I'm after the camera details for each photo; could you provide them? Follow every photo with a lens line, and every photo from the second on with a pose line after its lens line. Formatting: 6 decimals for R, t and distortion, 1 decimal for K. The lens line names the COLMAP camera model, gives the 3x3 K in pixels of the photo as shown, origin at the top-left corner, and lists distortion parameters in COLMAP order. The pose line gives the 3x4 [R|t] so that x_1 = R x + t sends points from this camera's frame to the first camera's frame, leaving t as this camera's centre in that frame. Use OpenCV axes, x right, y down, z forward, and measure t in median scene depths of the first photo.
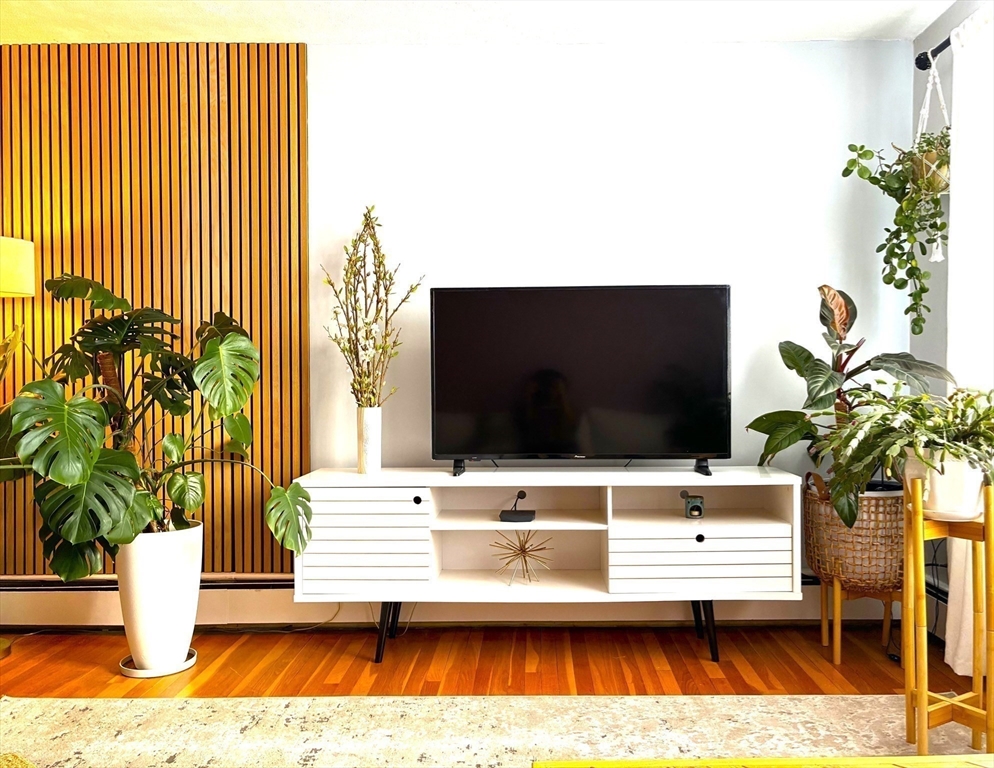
lens RADIAL K [[800.2, 0, 497.0], [0, 800.2, 384.0], [0, 0, 1]] dist [0.000591, -0.004495]
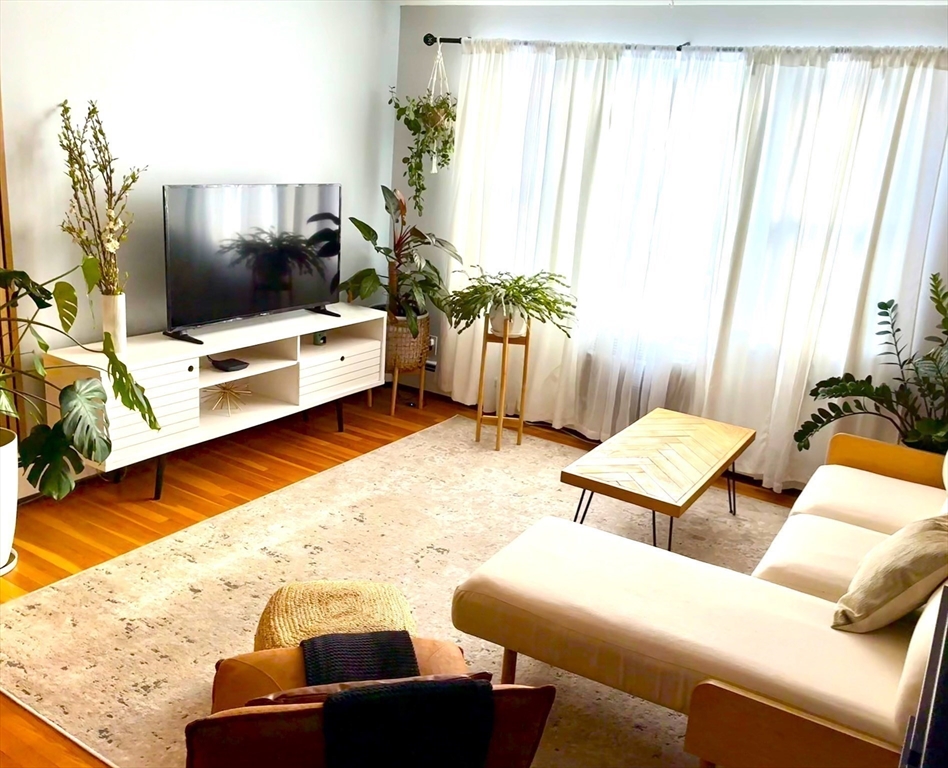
lens RADIAL K [[831.7, 0, 474.0], [0, 831.7, 384.0], [0, 0, 1]] dist [-0.007788, -0.009634]
pose [[0.535982, -0.198018, 0.820678, -0.961111], [-0.066091, 0.959278, 0.274624, -0.223856], [-0.841639, -0.201433, 0.501068, -0.029869]]
